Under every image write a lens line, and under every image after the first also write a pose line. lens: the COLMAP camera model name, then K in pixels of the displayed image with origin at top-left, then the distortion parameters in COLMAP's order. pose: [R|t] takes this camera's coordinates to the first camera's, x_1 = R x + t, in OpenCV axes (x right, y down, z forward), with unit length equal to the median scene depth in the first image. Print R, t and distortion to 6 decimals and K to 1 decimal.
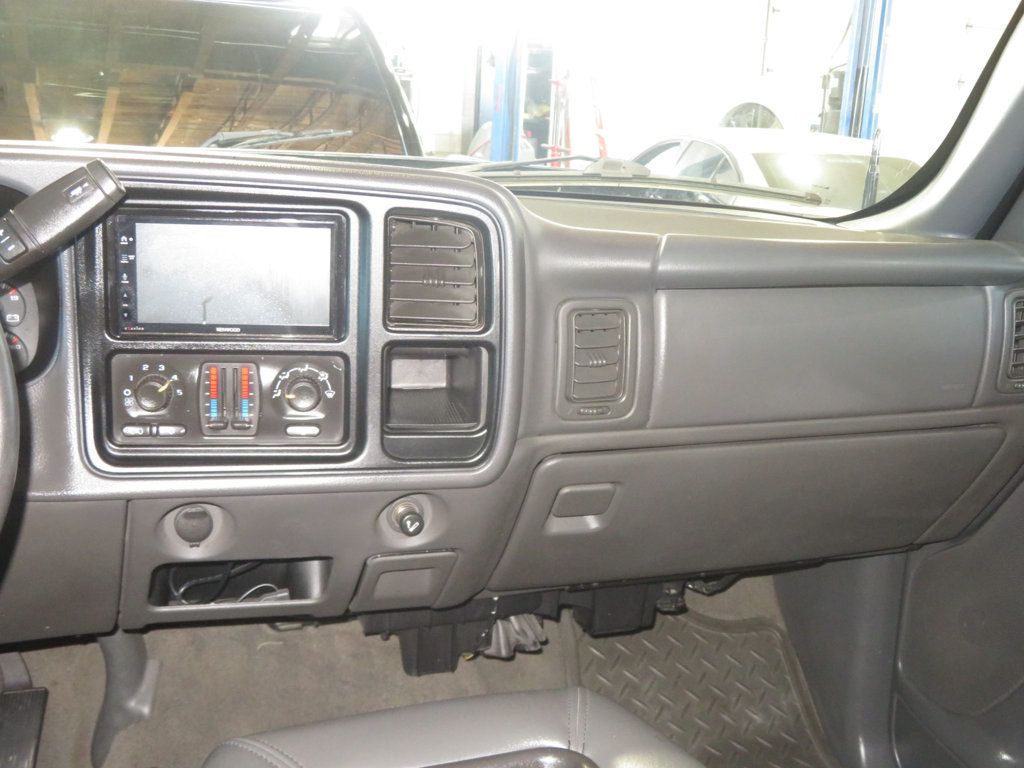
lens RADIAL K [[1208.0, 0, 523.0], [0, 1208.0, 381.0], [0, 0, 1]] dist [-0.001818, -0.023864]
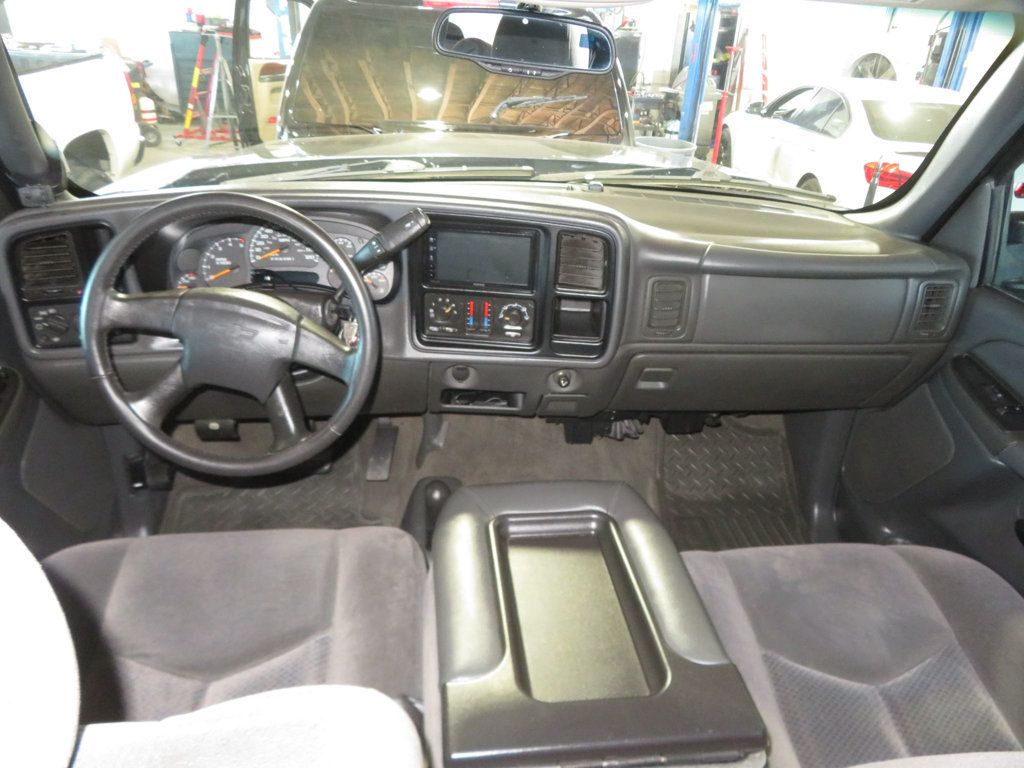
lens RADIAL K [[737.7, 0, 512.0], [0, 737.7, 384.0], [0, 0, 1]] dist [-0.000390, 0.003492]
pose [[0.966178, 0.111540, -0.232506, 0.117159], [-0.056175, 0.971001, 0.232384, -0.169094], [0.251683, -0.211463, 0.944425, -0.198315]]
